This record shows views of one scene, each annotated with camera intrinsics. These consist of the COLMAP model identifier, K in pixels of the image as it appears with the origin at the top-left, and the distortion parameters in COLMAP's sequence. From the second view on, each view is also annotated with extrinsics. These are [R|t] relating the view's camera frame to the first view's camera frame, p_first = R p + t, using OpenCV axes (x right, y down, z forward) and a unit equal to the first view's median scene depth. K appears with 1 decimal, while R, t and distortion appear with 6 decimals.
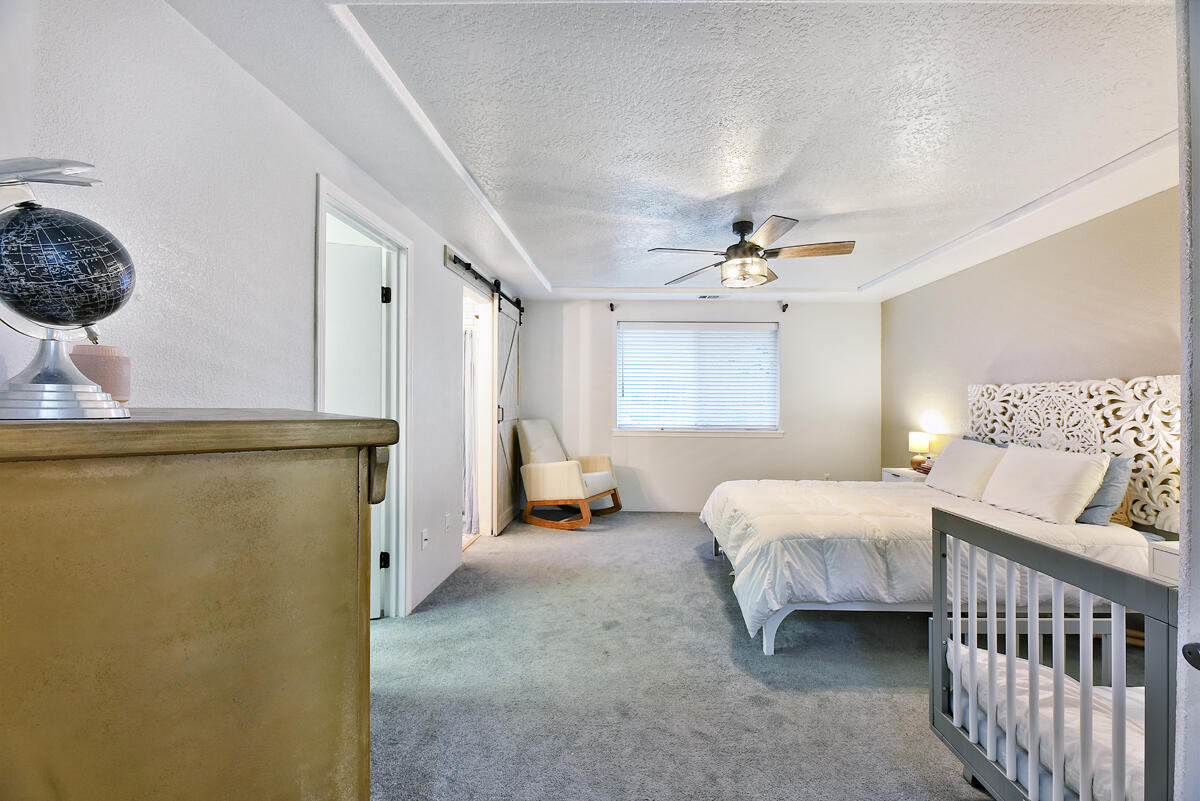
lens RADIAL K [[481.3, 0, 599.5], [0, 481.3, 398.0], [0, 0, 1]] dist [-0.000371, -0.002330]
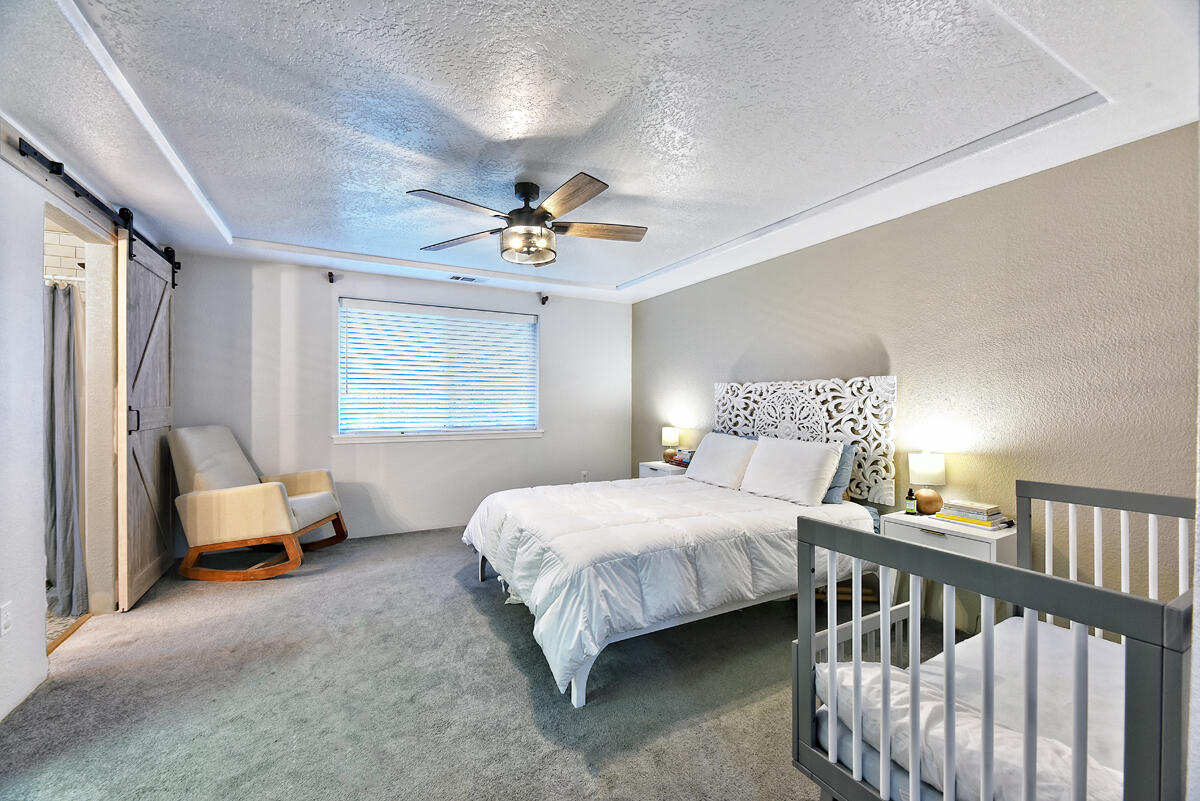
lens RADIAL K [[481.3, 0, 609.2], [0, 481.3, 399.7], [0, 0, 1]] dist [-0.000371, -0.002330]
pose [[0.840011, -0.003372, 0.542559, -0.037153], [-0.000444, 0.999976, 0.006902, 0.003224], [-0.542569, -0.006039, 0.839989, 0.215278]]
